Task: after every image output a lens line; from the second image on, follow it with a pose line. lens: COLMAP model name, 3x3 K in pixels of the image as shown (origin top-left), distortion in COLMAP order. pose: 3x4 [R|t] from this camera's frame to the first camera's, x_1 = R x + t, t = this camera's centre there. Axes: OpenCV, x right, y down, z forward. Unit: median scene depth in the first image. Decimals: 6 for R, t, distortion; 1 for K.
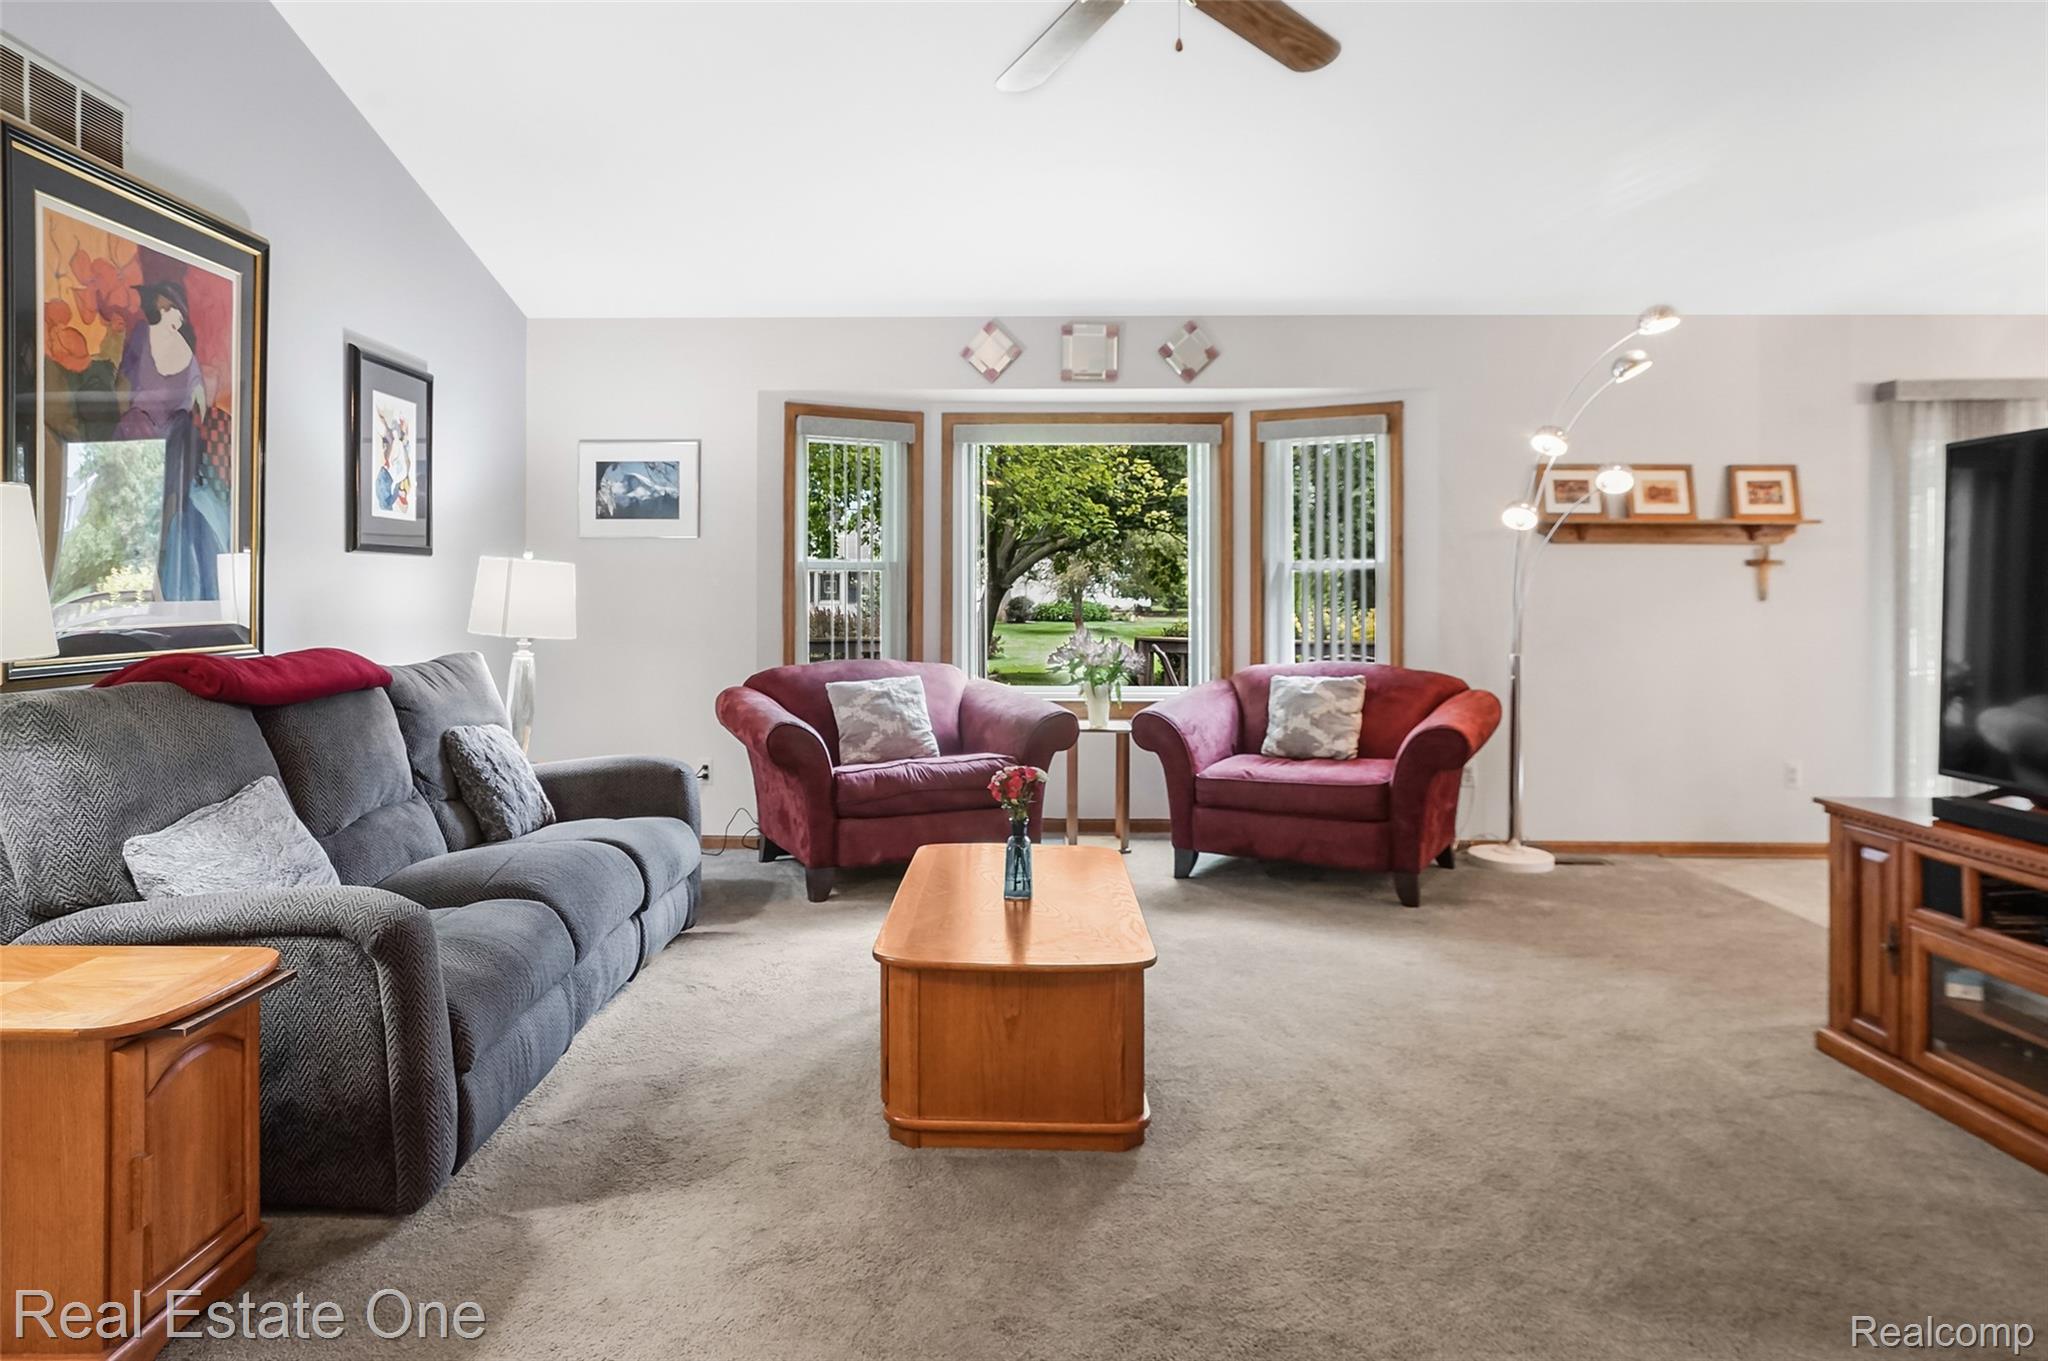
lens RADIAL K [[1218.3, 0, 972.0], [0, 1218.3, 592.1], [0, 0, 1]] dist [-0.004123, 0.014231]
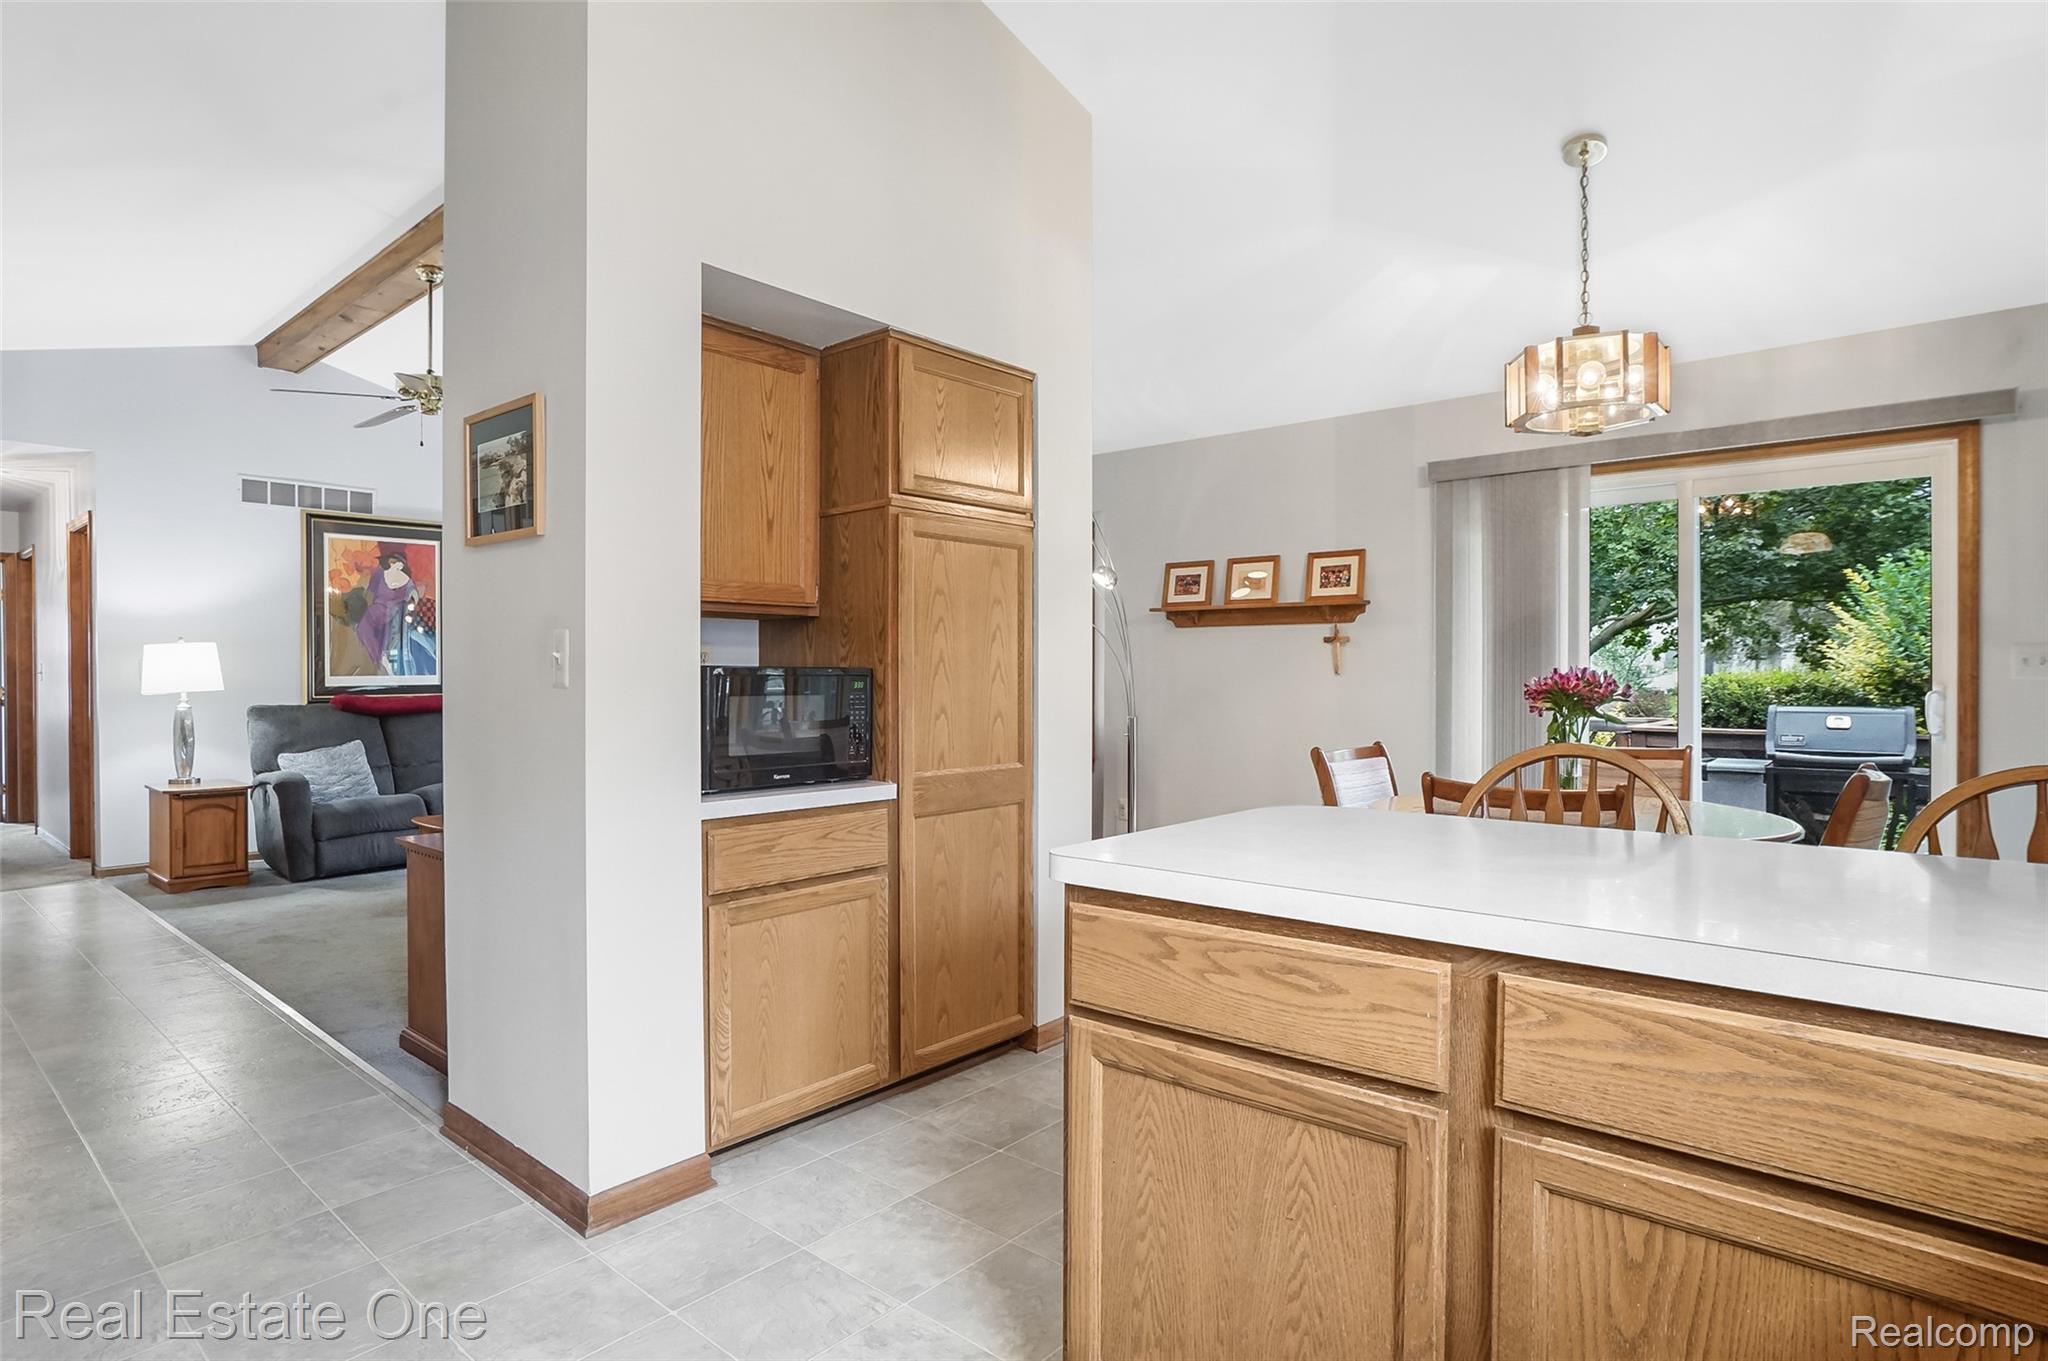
lens RADIAL K [[1050.2, 0, 1002.0], [0, 1050.2, 673.8], [0, 0, 1]] dist [-0.042294, 0.024420]
pose [[0.766113, -0.002343, -0.642702, 1.139290], [0.004546, 0.999988, 0.001773, 0.003775], [0.642690, -0.004280, 0.766114, 0.090061]]
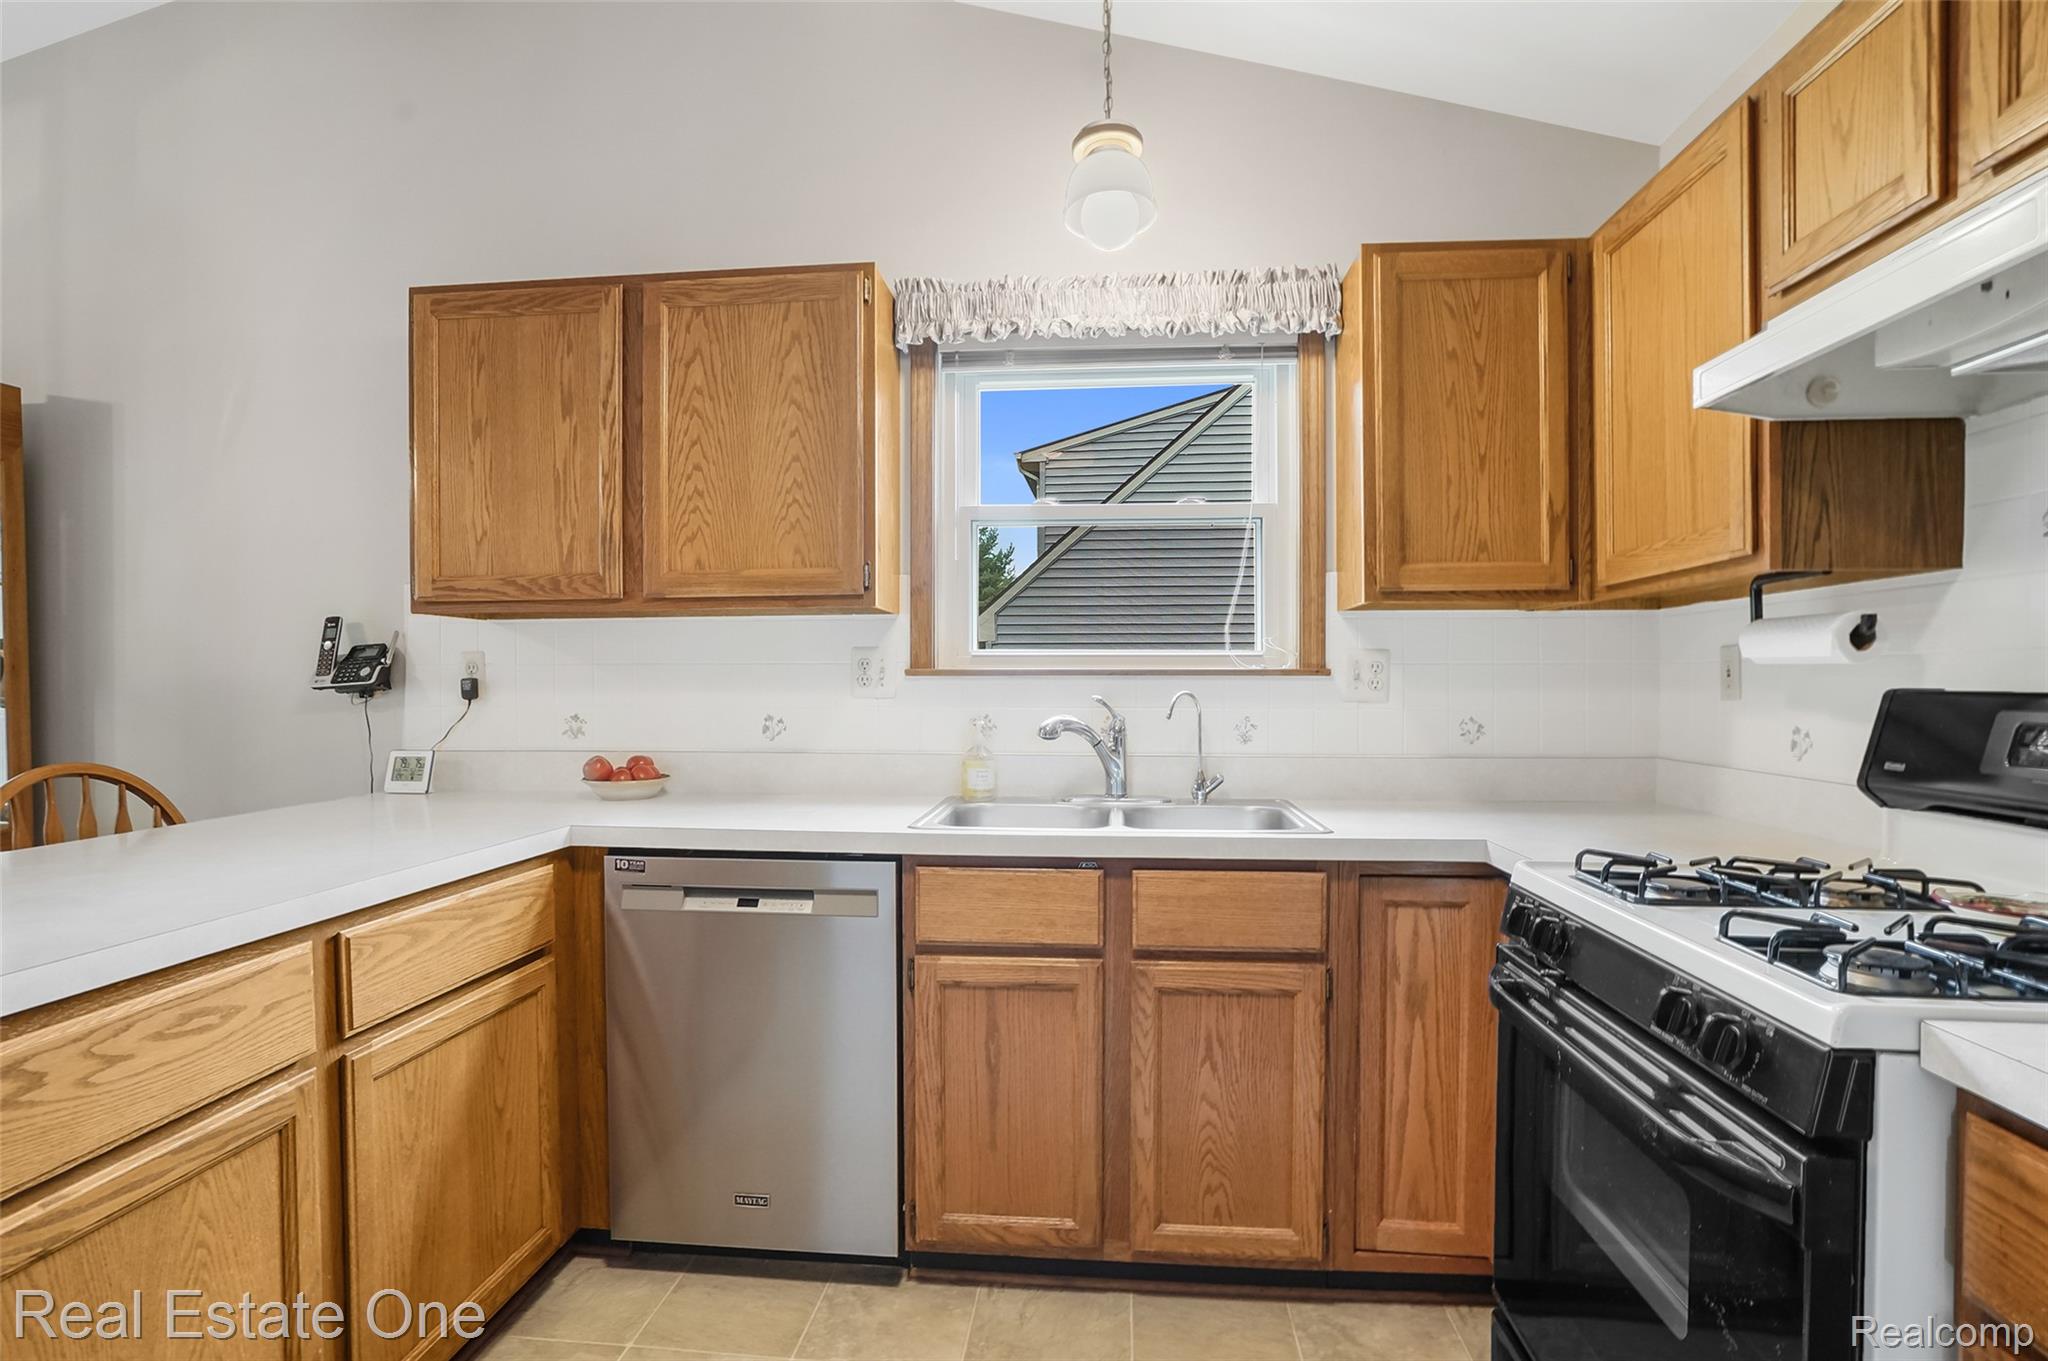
lens RADIAL K [[1060.4, 0, 1030.4], [0, 1060.4, 689.1], [0, 0, 1]] dist [-0.043490, 0.024881]
pose [[0.078672, -0.011852, 0.996830, 0.800641], [0.005801, 0.999918, 0.011431, 0.001944], [-0.996884, 0.004884, 0.078735, 0.125123]]
